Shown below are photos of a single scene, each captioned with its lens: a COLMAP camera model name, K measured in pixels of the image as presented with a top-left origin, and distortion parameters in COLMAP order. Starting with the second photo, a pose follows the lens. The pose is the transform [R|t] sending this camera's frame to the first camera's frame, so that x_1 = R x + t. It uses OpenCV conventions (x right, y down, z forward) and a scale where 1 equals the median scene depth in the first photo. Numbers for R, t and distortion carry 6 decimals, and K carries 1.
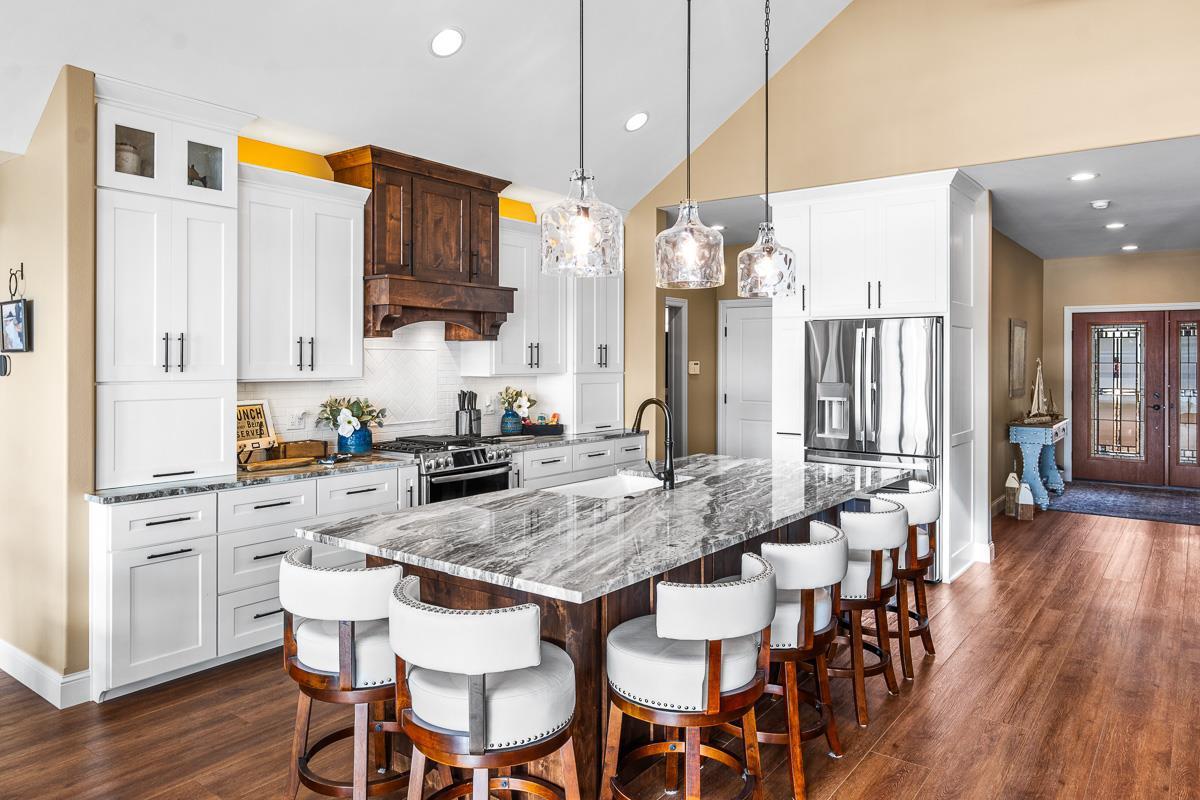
lens RADIAL K [[801.2, 0, 606.3], [0, 801.2, 362.4], [0, 0, 1]] dist [0.027080, -0.005612]
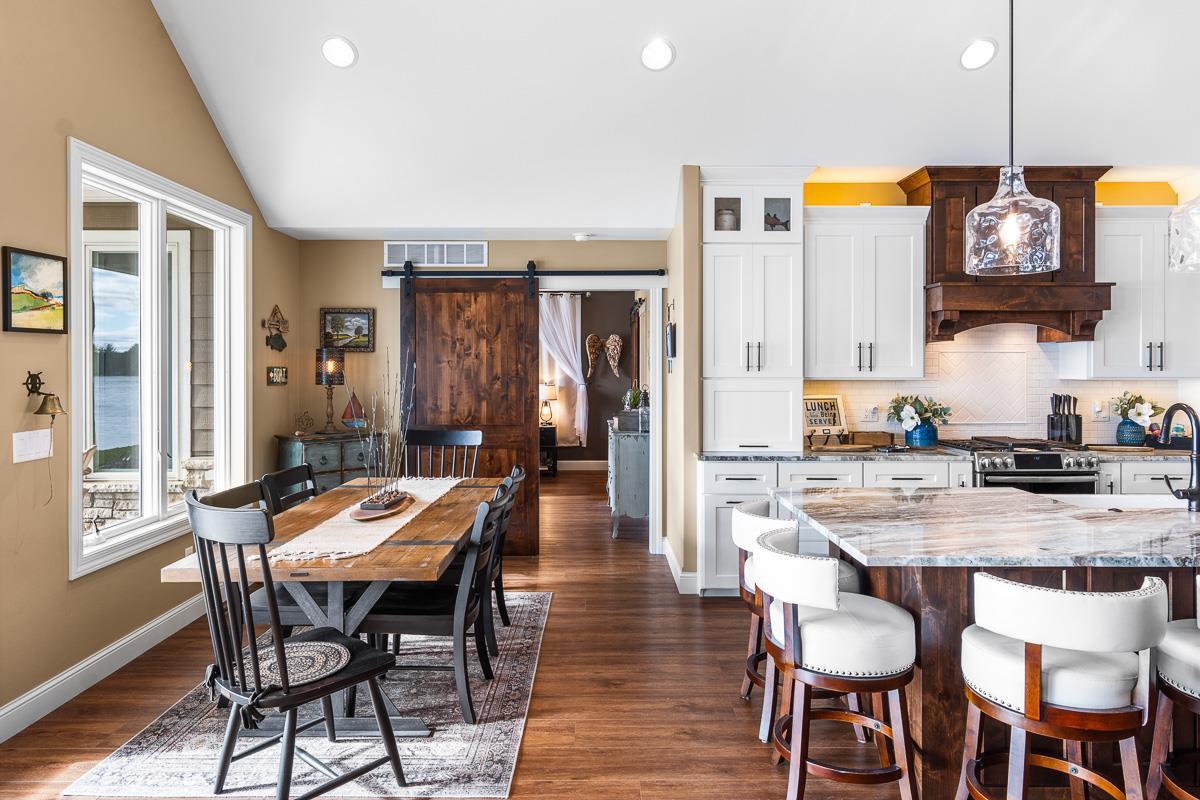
lens RADIAL K [[772.0, 0, 627.6], [0, 772.0, 376.1], [0, 0, 1]] dist [0.032050, -0.000913]
pose [[0.627207, 0.006084, -0.778829, 0.269876], [-0.000919, 0.999975, 0.007071, 0.008814], [0.778852, -0.003719, 0.627196, 0.016236]]
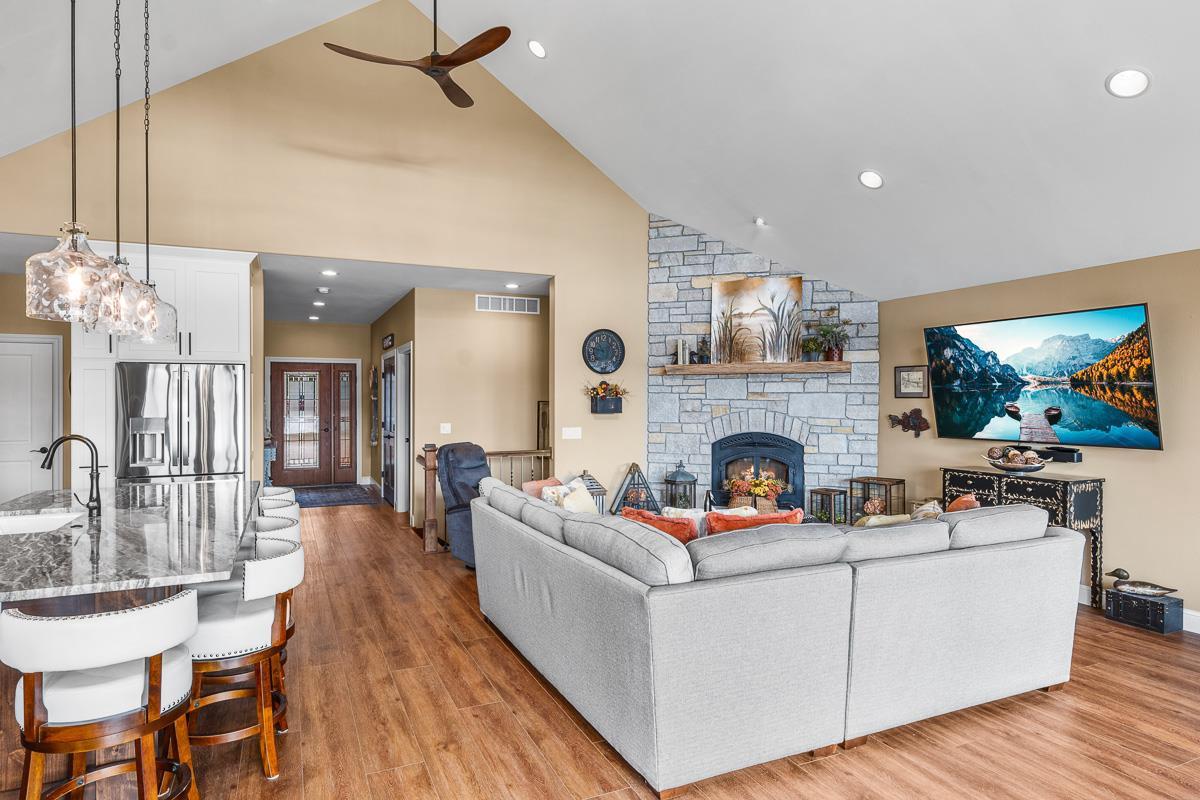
lens RADIAL K [[697.8, 0, 602.9], [0, 697.8, 399.7], [0, 0, 1]] dist [-0.004572, -0.000884]
pose [[0.477585, -0.007172, 0.878556, -0.323649], [0.007529, 0.999963, 0.004070, 0.000423], [-0.878553, 0.004671, 0.477622, -0.046175]]
